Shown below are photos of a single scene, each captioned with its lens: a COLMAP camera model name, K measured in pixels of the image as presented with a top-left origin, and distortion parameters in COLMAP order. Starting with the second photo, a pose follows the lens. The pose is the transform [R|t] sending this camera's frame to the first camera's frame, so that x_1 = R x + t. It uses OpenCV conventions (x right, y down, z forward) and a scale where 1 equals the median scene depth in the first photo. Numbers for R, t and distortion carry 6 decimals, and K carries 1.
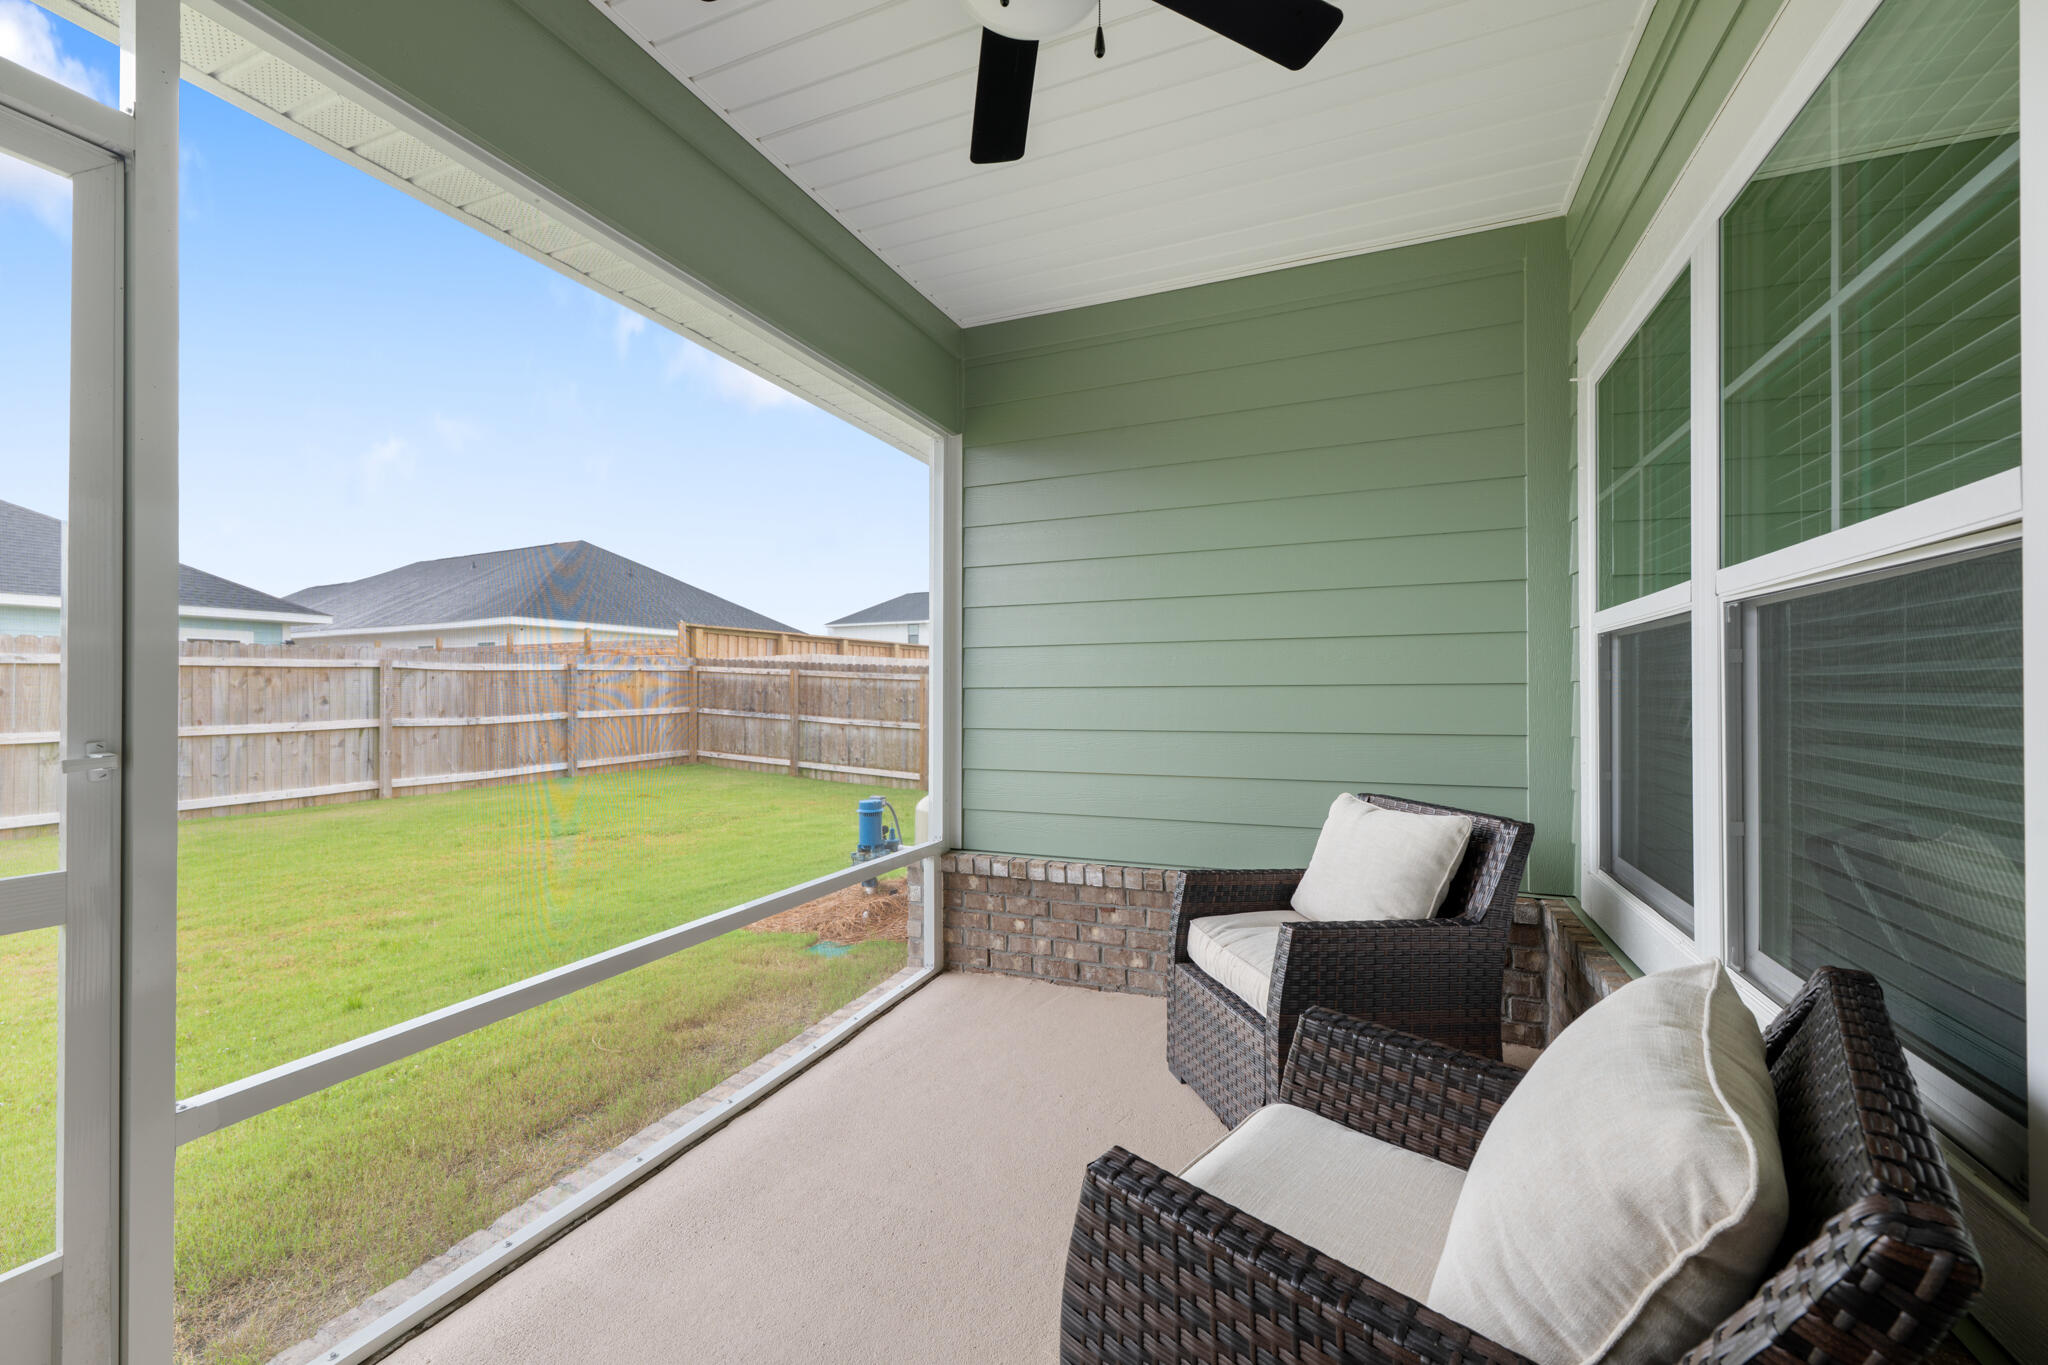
lens RADIAL K [[811.1, 0, 1023.2], [0, 811.1, 686.1], [0, 0, 1]] dist [-0.001686, 0.000058]
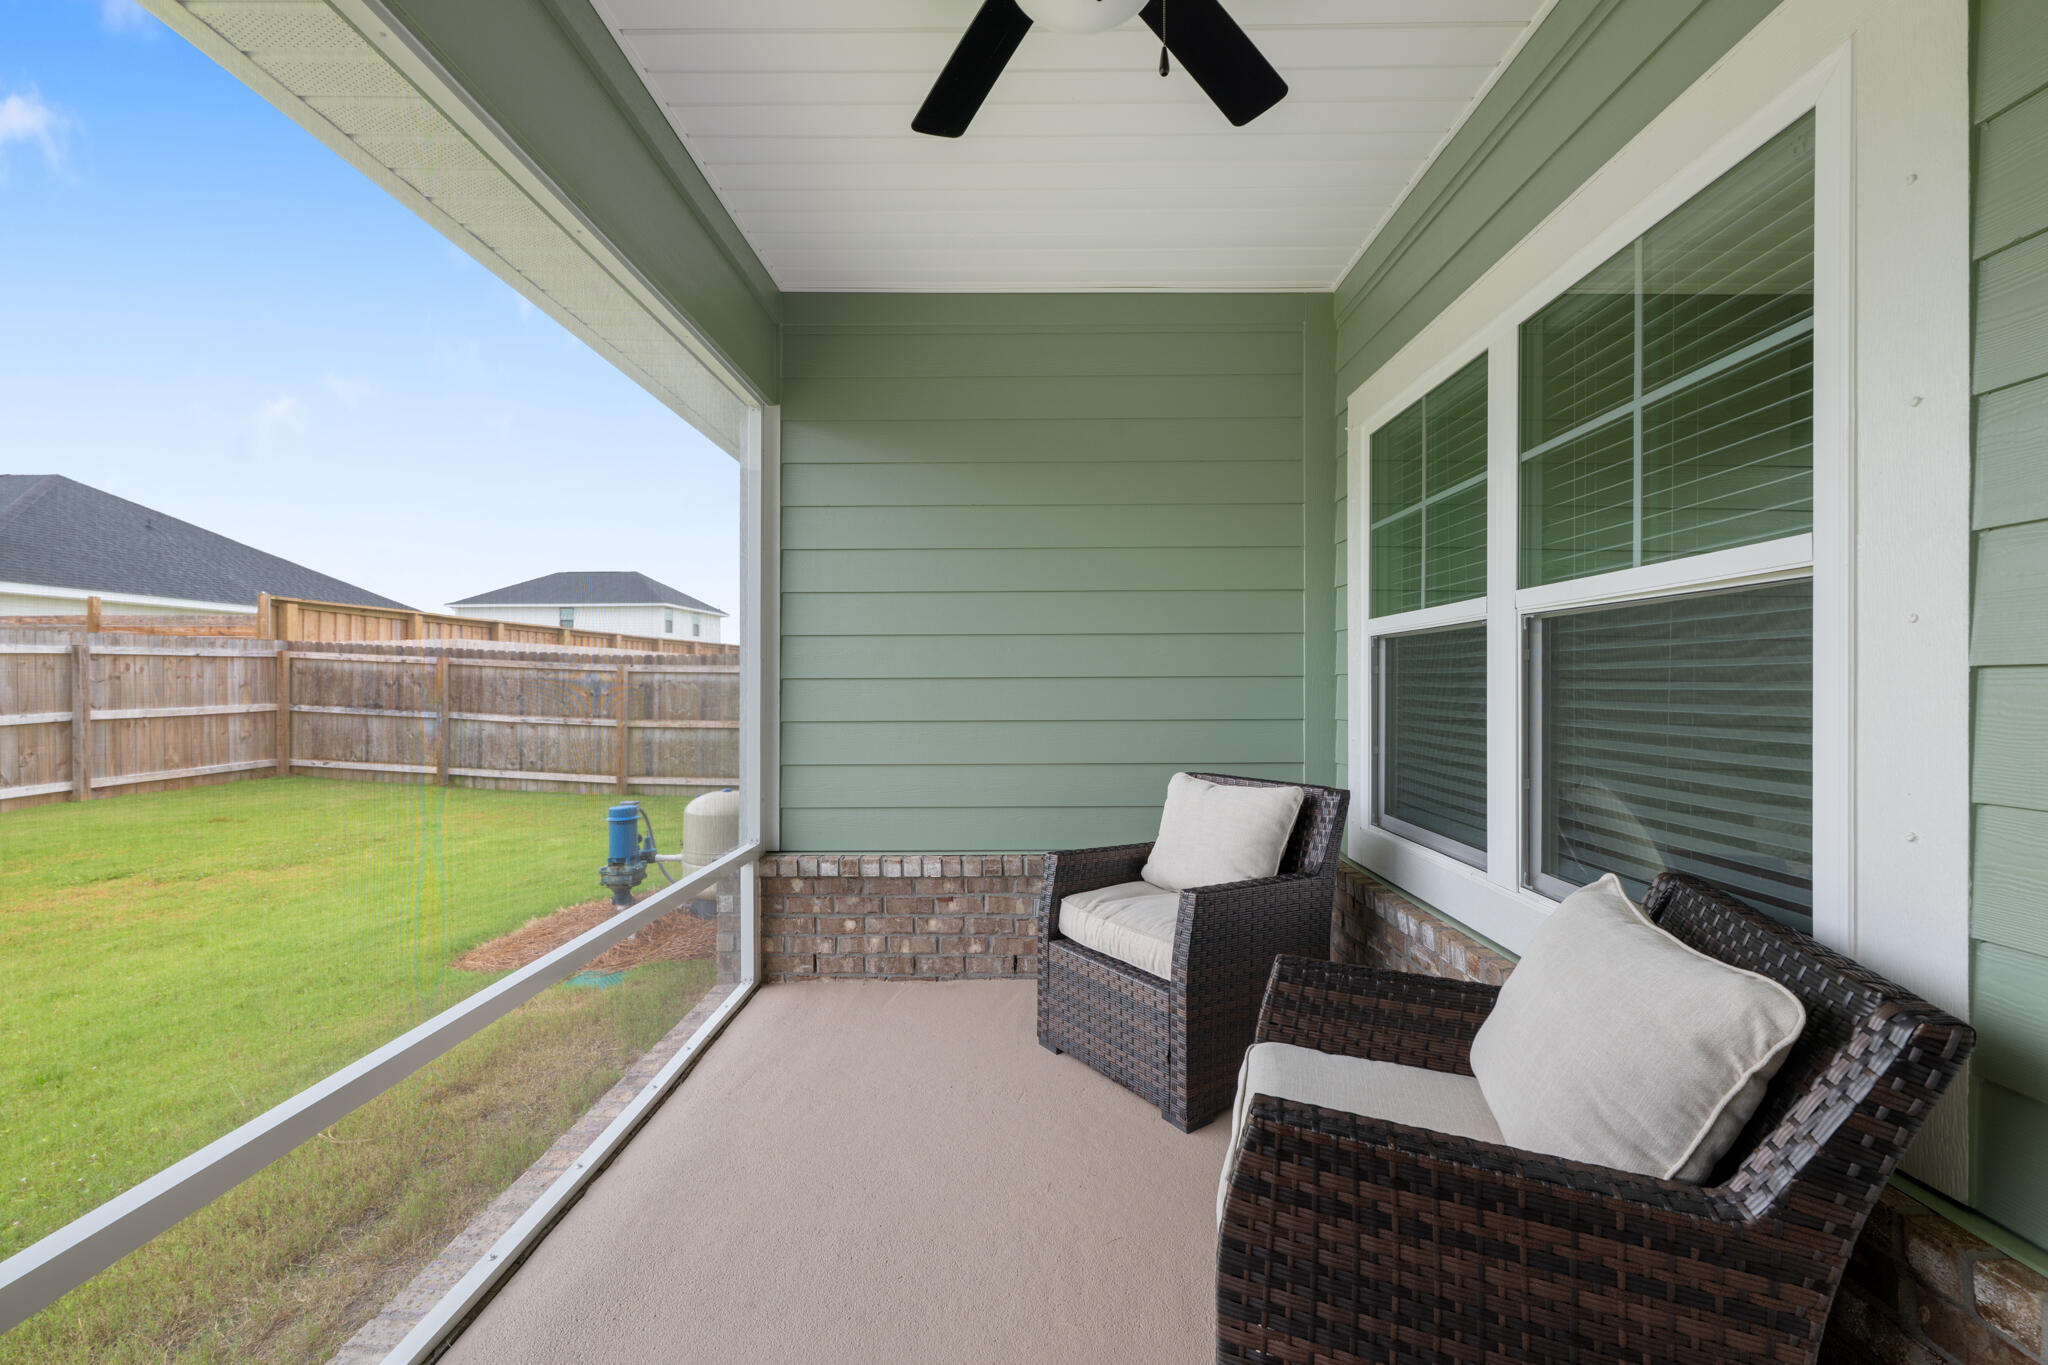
lens RADIAL K [[811.1, 0, 1022.3], [0, 811.1, 685.8], [0, 0, 1]] dist [-0.001686, 0.000058]
pose [[0.925764, 0.000695, 0.378102, -0.191456], [-0.003507, 0.999971, 0.006749, 0.003799], [-0.378086, -0.007574, 0.925739, 0.036271]]
